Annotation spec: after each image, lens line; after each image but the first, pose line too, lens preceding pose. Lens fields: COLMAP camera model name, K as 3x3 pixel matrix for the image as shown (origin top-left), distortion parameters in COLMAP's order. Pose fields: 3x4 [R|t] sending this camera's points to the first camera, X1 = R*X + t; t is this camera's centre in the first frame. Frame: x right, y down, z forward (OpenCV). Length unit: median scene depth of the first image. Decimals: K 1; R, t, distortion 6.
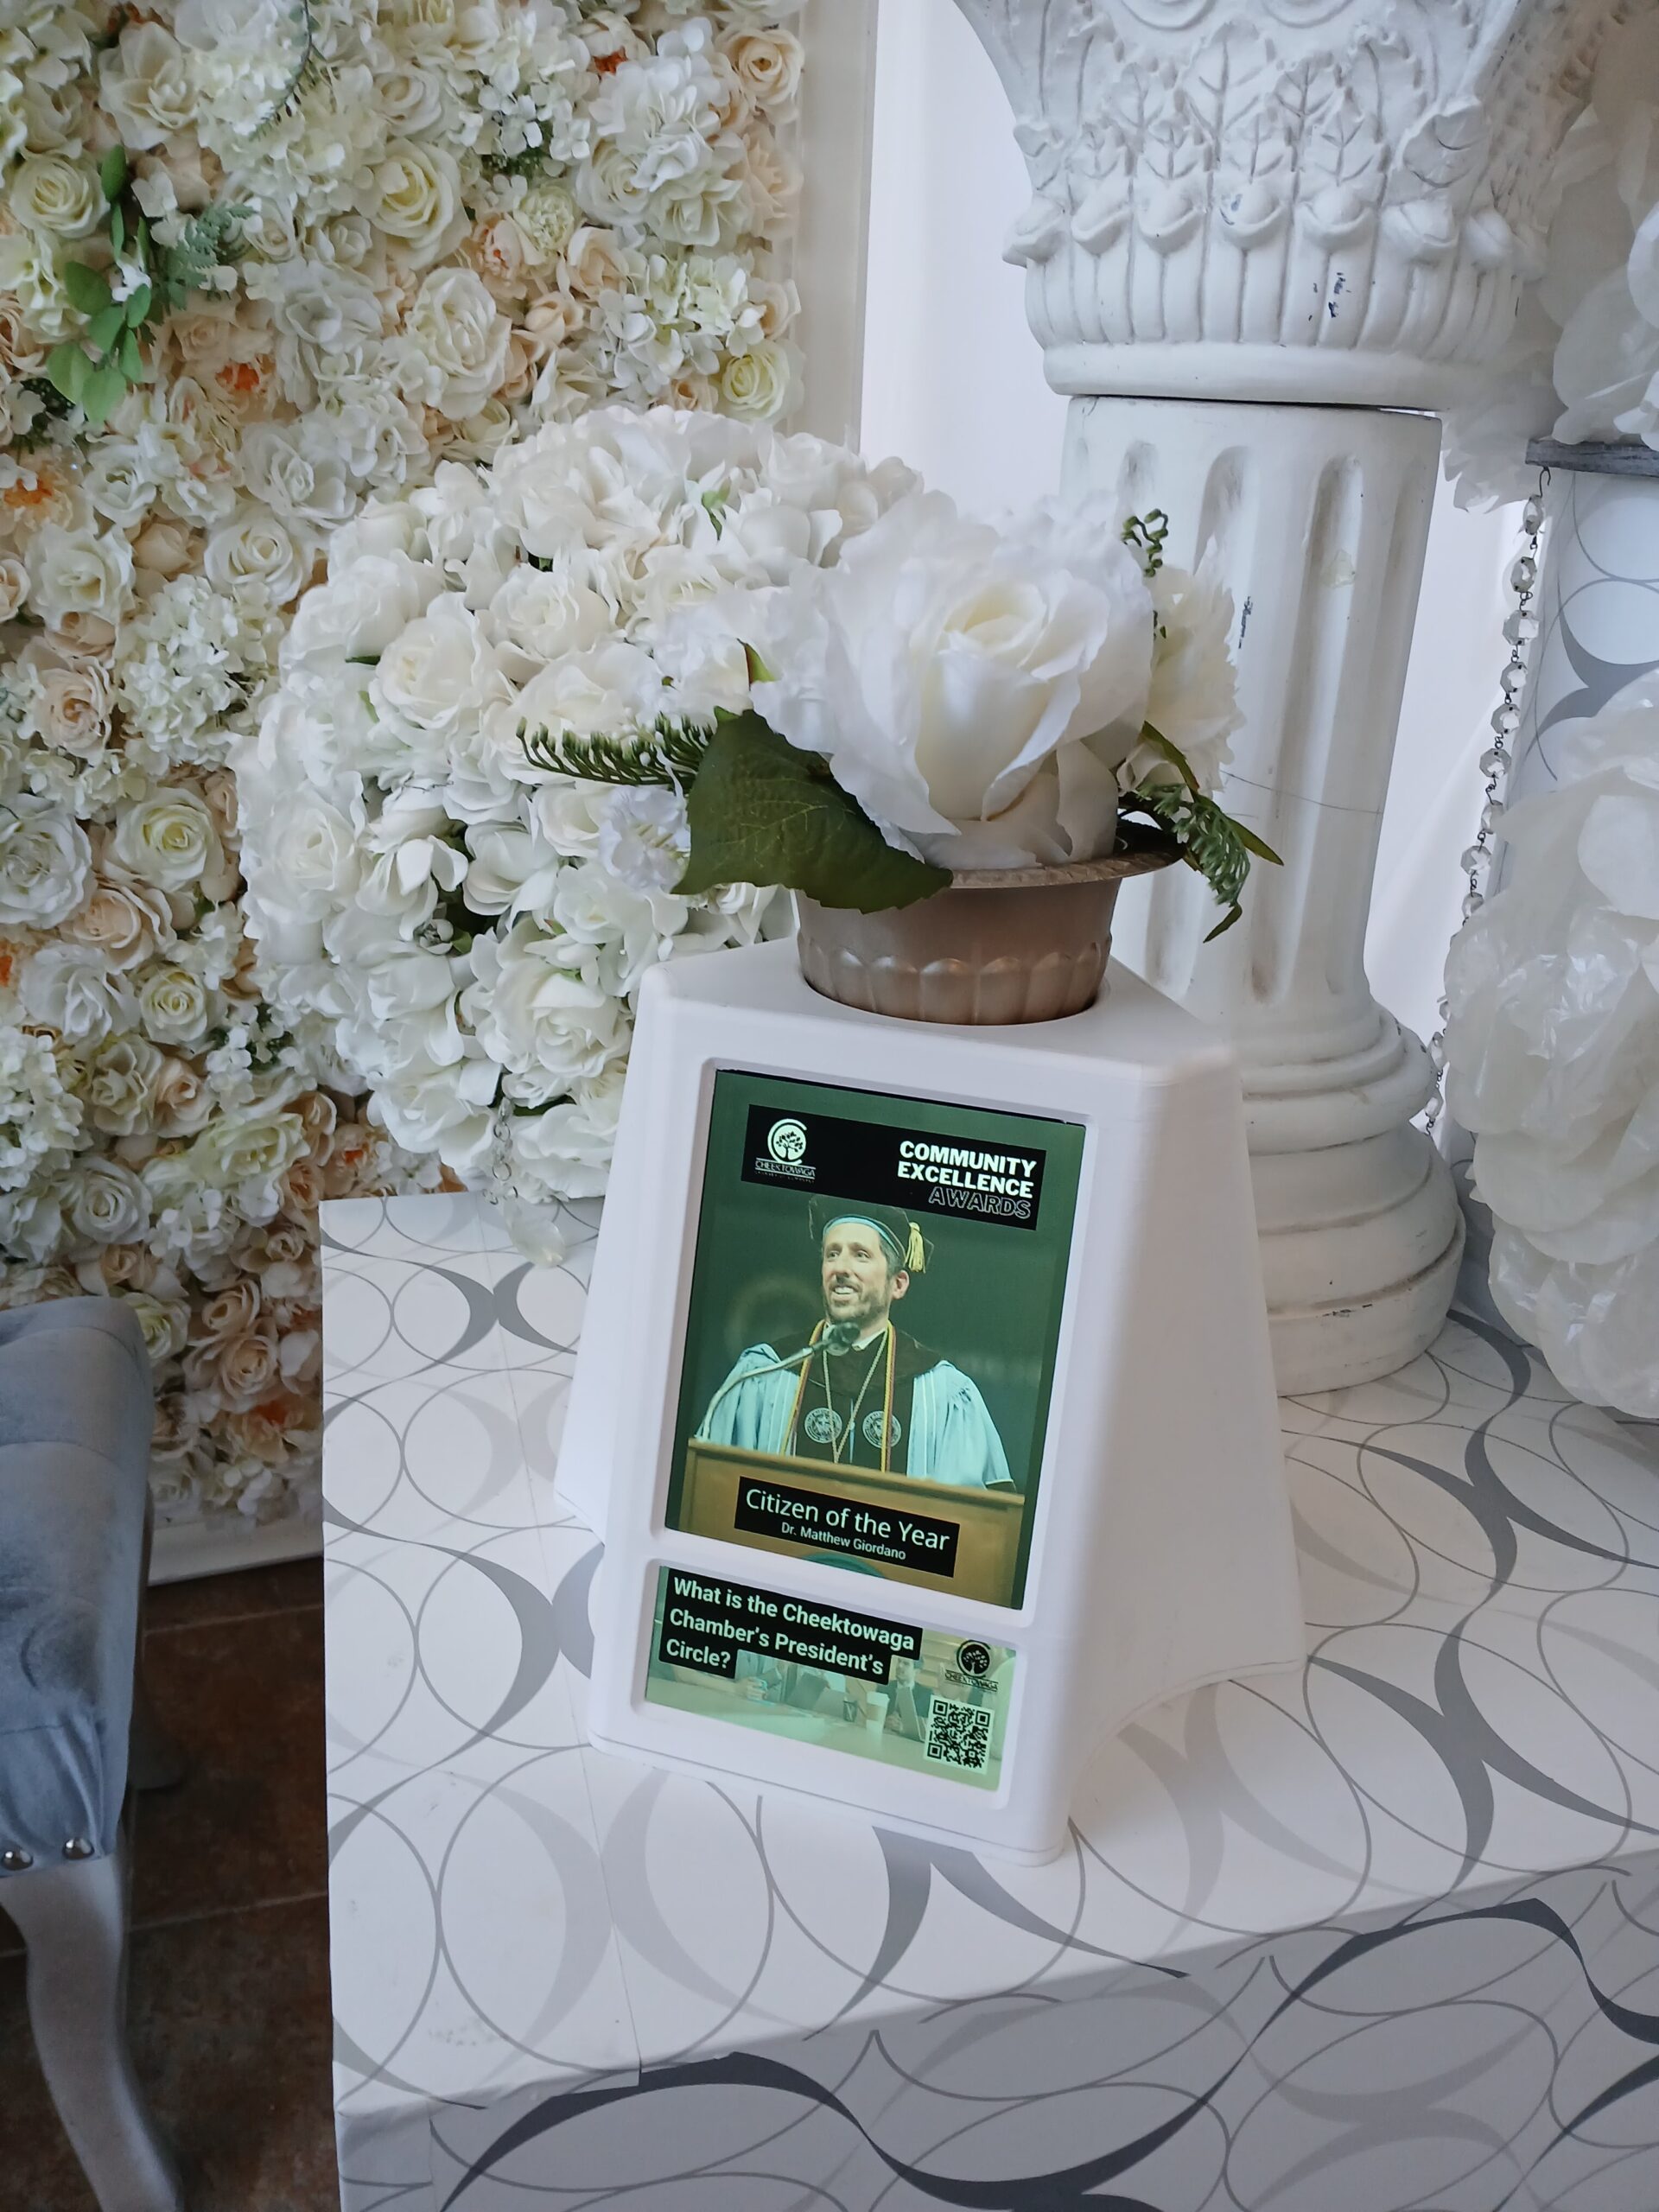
lens RADIAL K [[1693.5, 0, 822.7], [0, 1693.5, 1094.0], [0, 0, 1]] dist [0.106147, -0.235376]
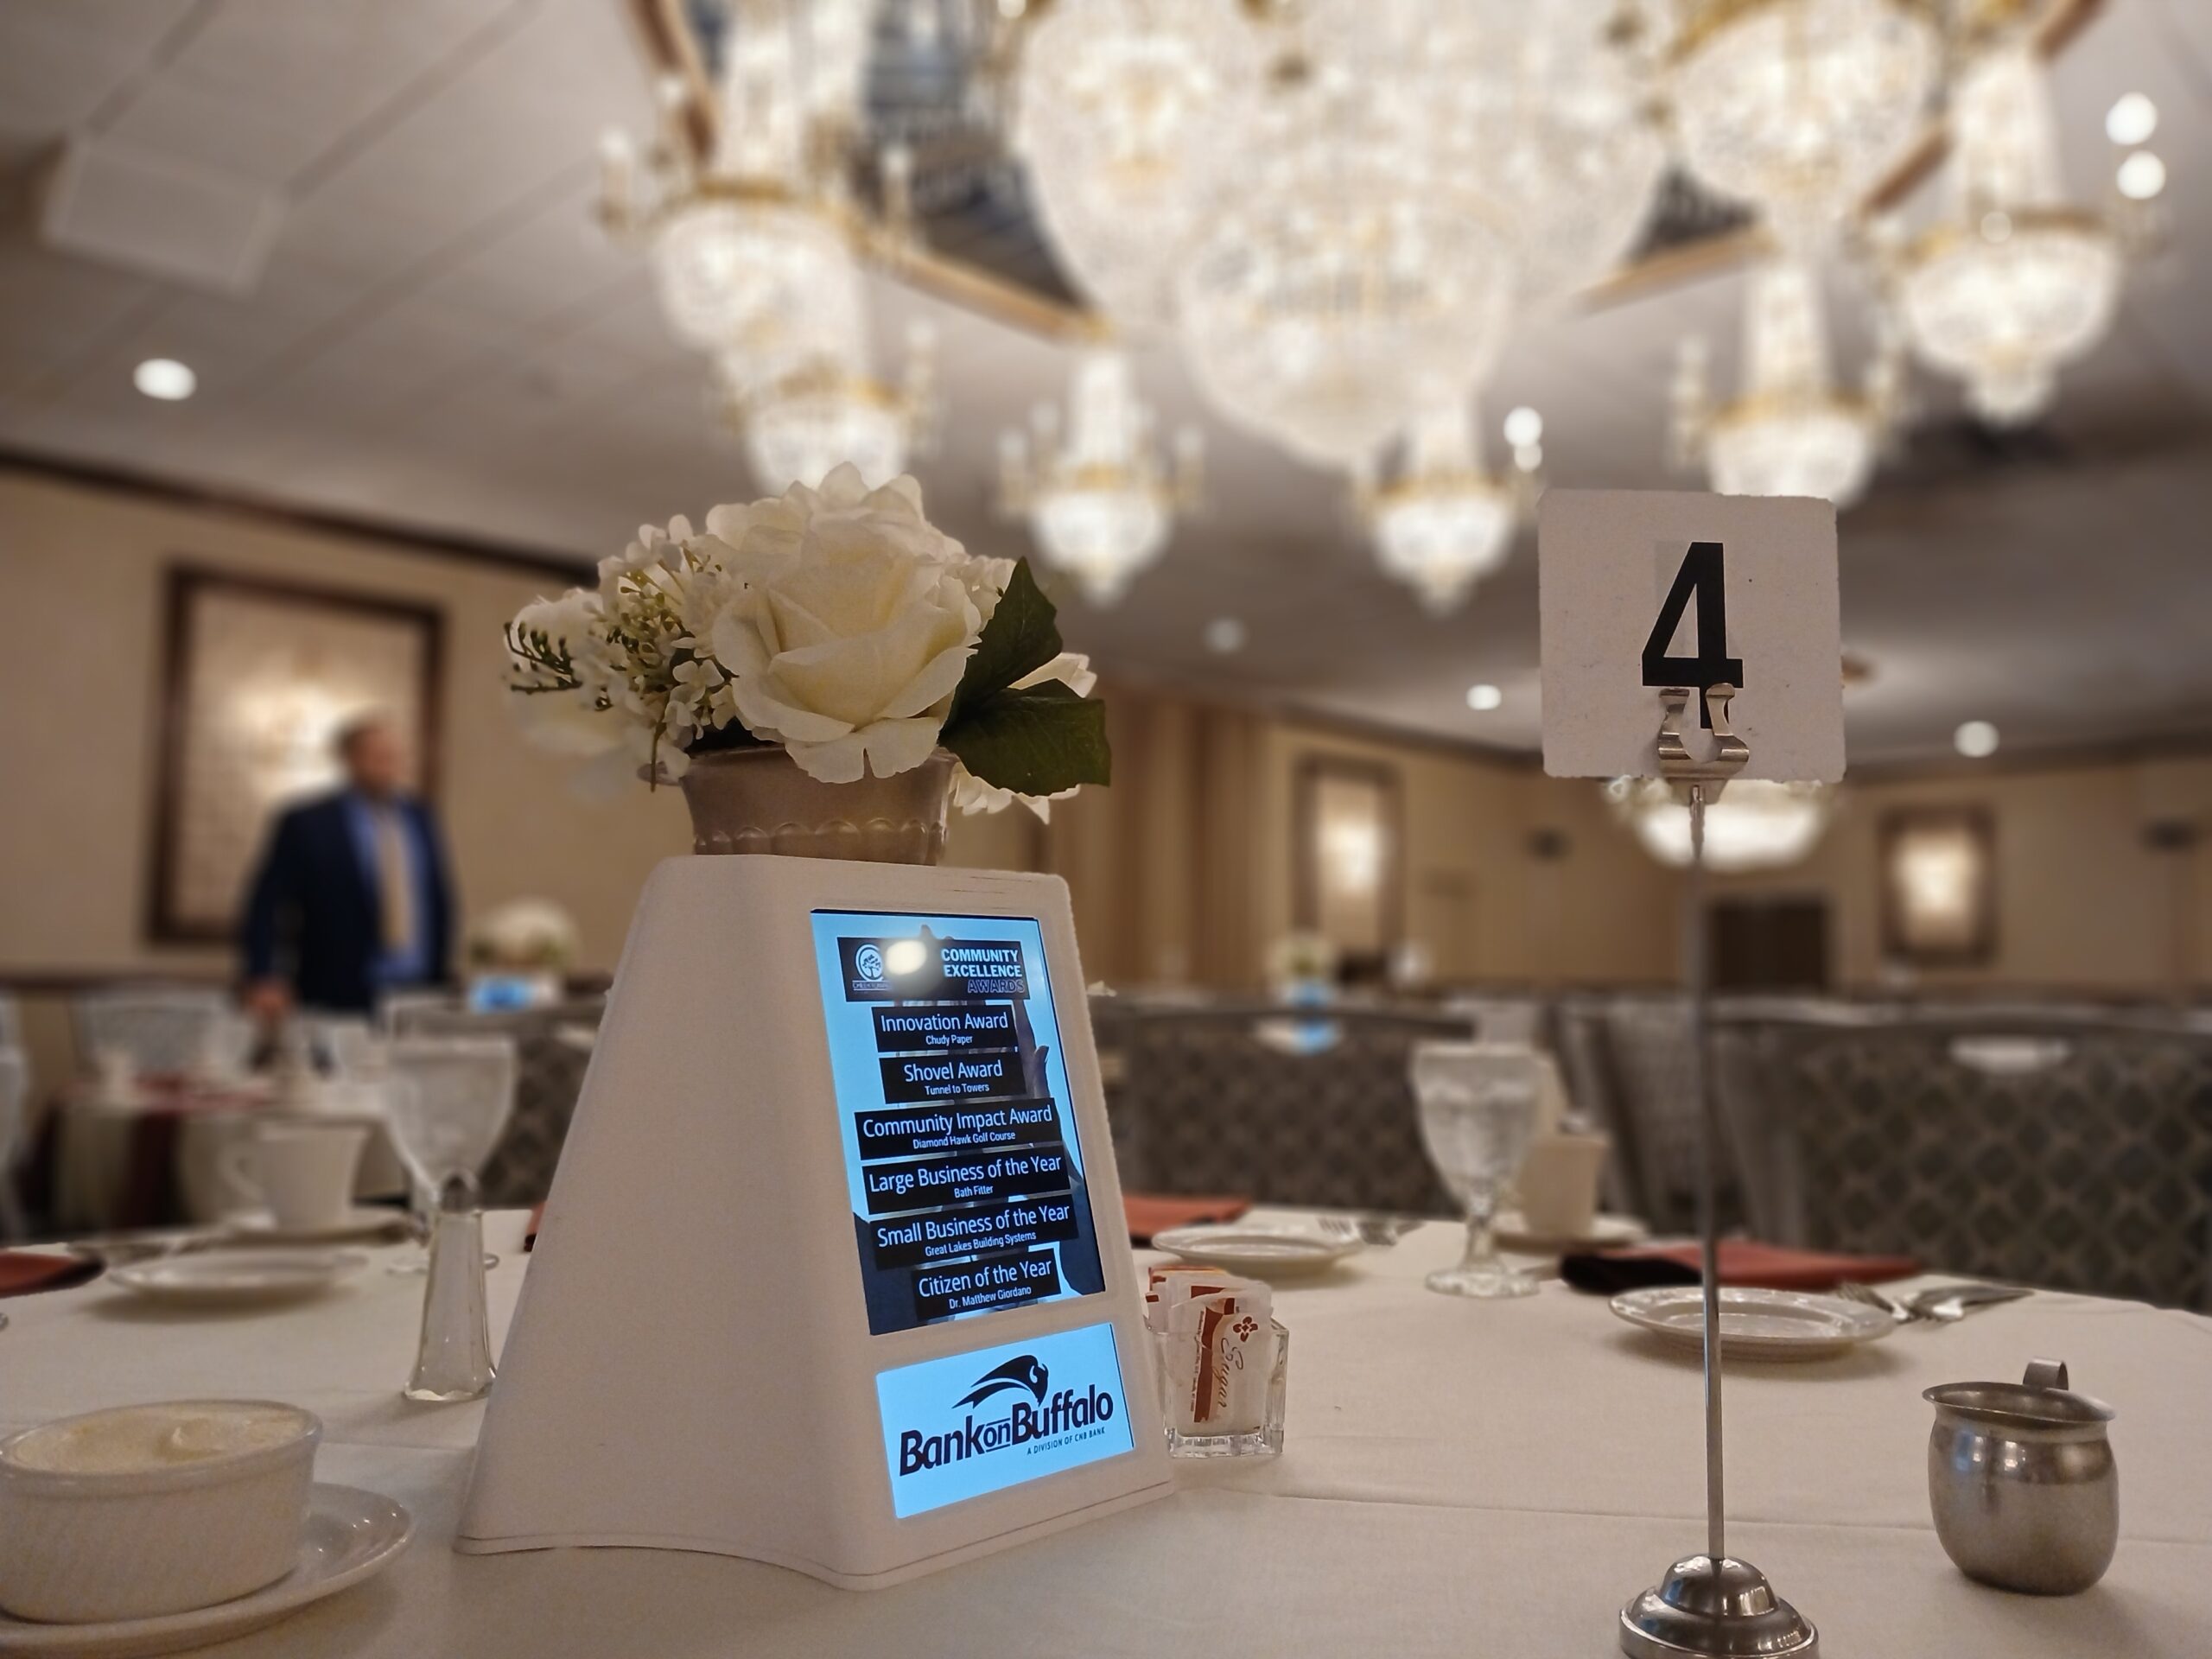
lens RADIAL K [[1701.4, 0, 1106.7], [0, 1701.4, 825.5], [0, 0, 1]] dist [0.082985, -0.197580]
pose [[0.437855, 0.037346, 0.898270, -1.011077], [0.344724, 0.915797, -0.206108, 0.240047], [-0.830330, 0.399901, 0.388112, 0.352584]]
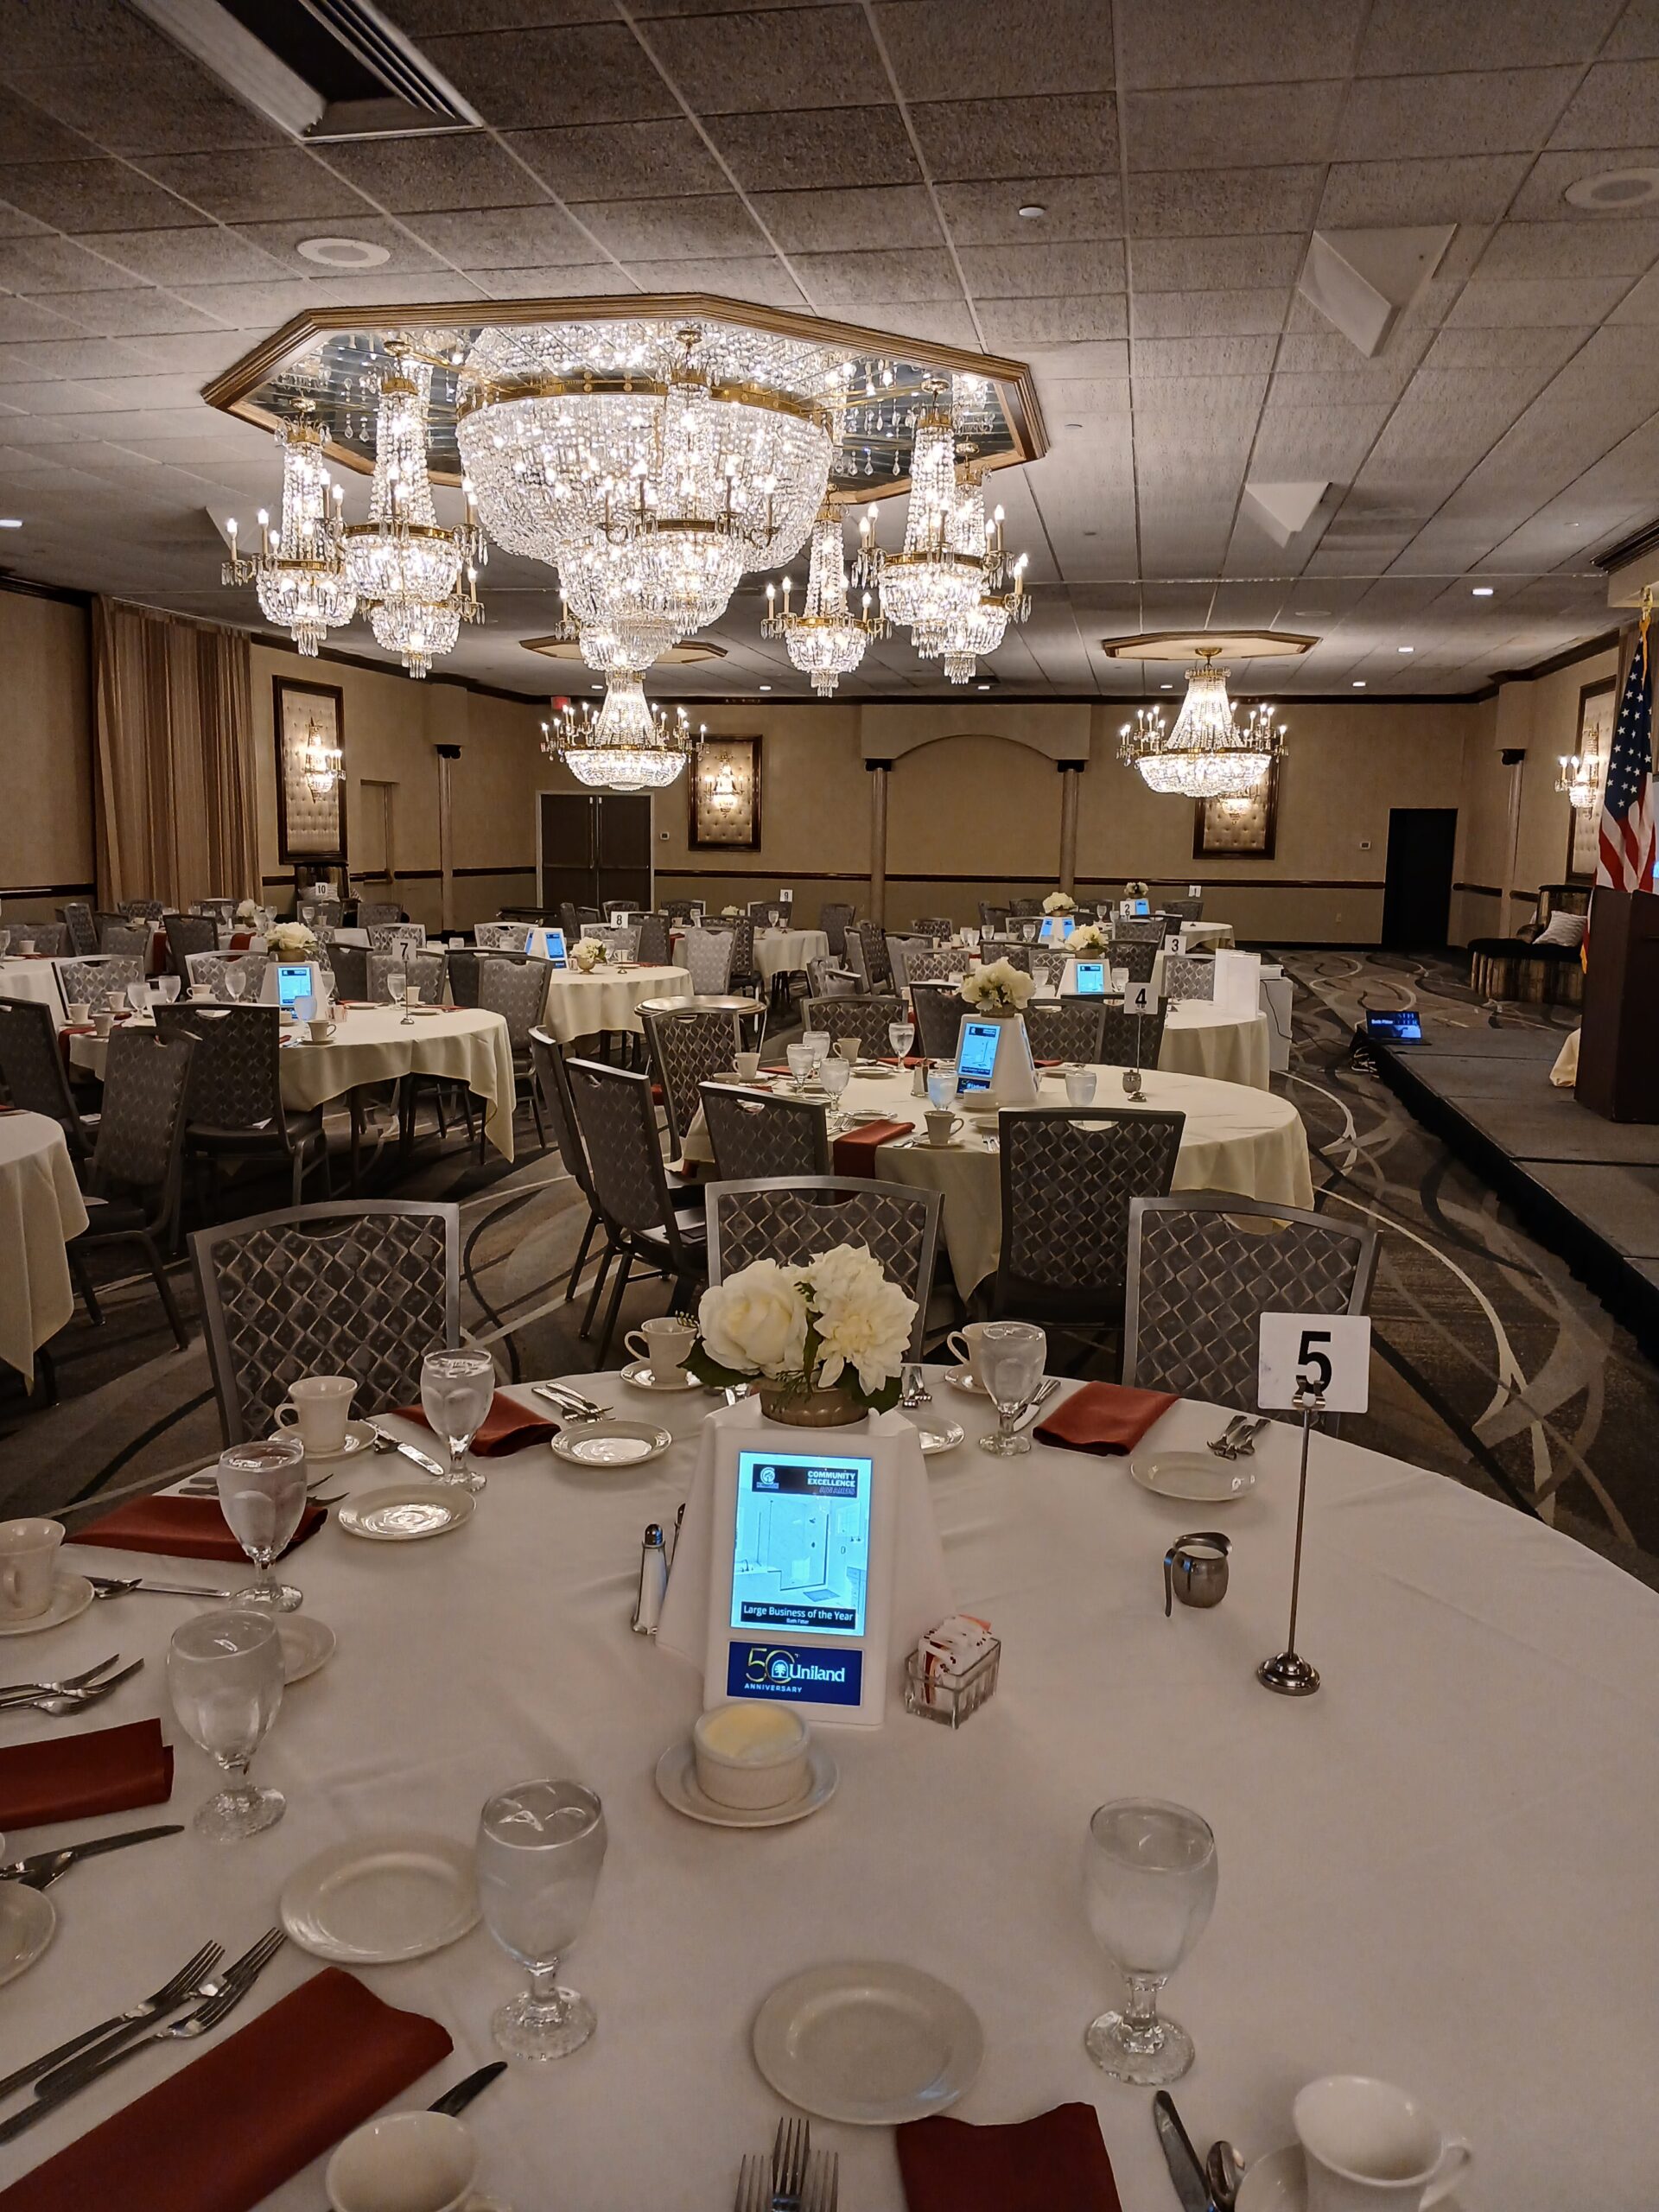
lens RADIAL K [[1691.1, 0, 838.8], [0, 1691.1, 1094.0], [0, 0, 1]] dist [0.091440, -0.189649]
pose [[-0.123343, -0.201337, 0.971725, -9.011732], [0.342364, 0.910449, 0.232098, -2.145157], [-0.931436, 0.361312, -0.043367, 2.425162]]
